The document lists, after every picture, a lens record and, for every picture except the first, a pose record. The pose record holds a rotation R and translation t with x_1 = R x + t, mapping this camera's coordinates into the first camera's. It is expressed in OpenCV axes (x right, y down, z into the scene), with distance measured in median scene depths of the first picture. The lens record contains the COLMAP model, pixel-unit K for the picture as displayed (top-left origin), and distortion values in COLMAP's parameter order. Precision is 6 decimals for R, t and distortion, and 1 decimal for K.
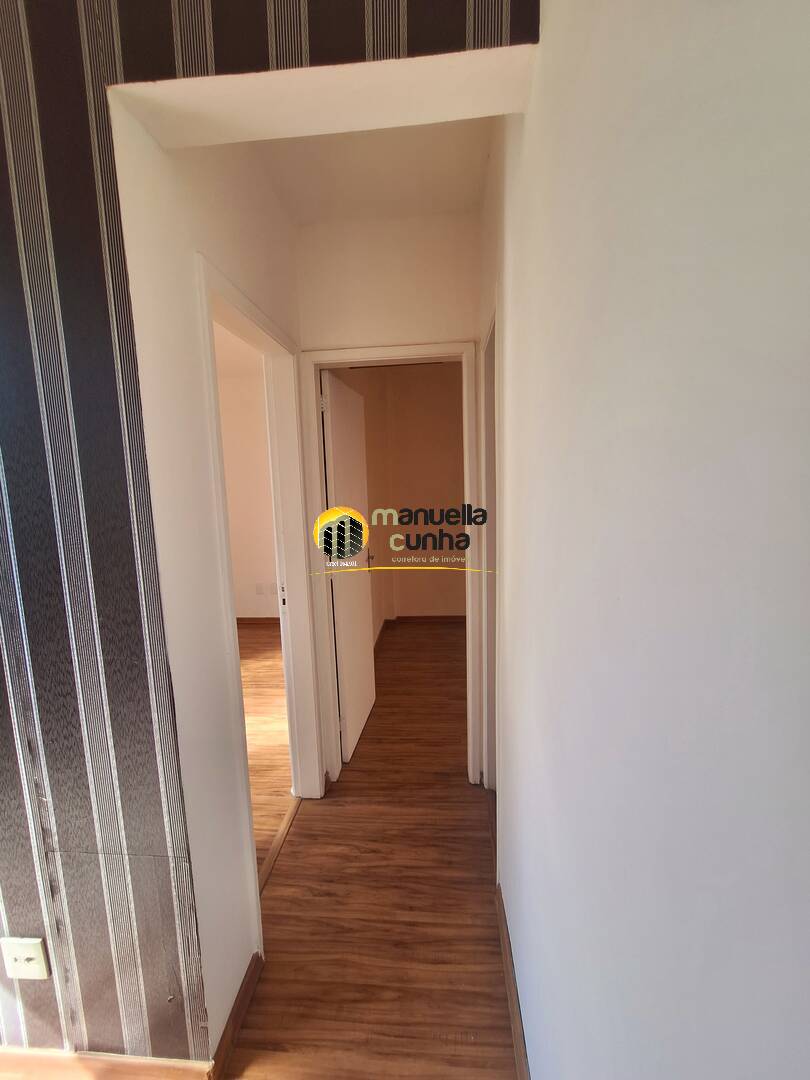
lens RADIAL K [[431.4, 0, 406.6], [0, 431.4, 536.9], [0, 0, 1]] dist [-0.002918, 0.000371]
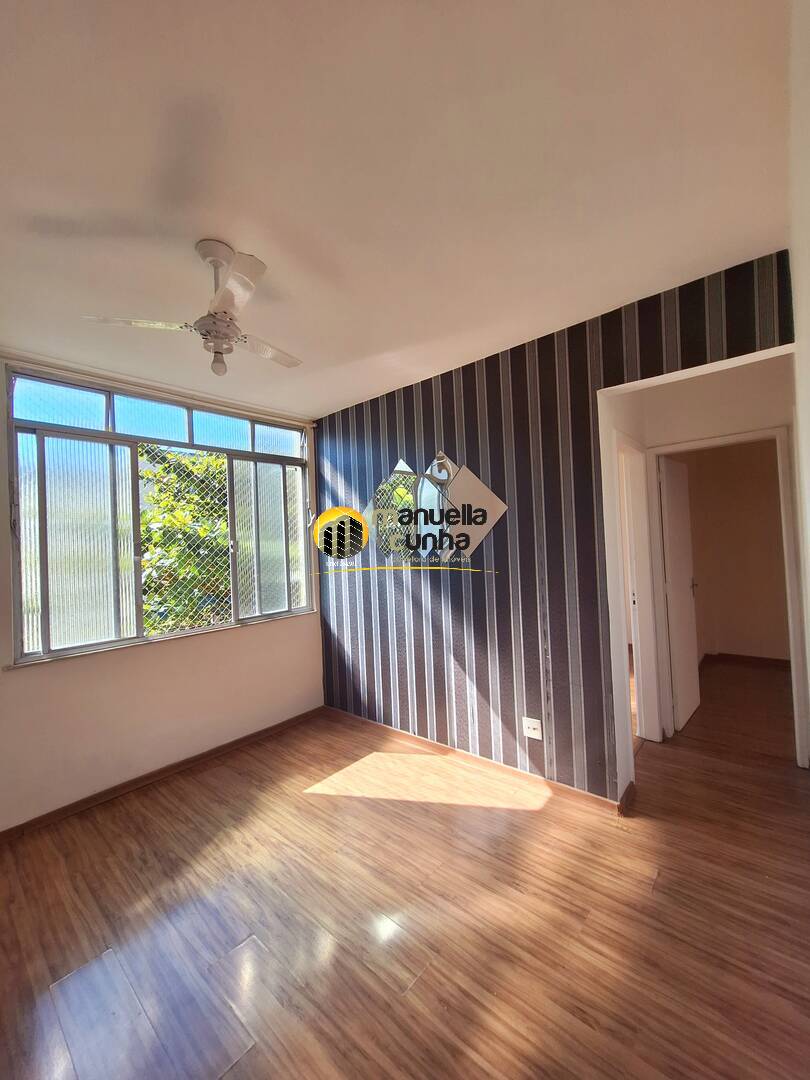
lens RADIAL K [[431.4, 0, 406.6], [0, 431.4, 536.9], [0, 0, 1]] dist [-0.002918, 0.000371]
pose [[0.803122, -0.015113, -0.595623, -0.010539], [-0.056054, 0.993328, -0.100786, 0.162028], [0.593172, 0.114331, 0.796916, -1.095966]]
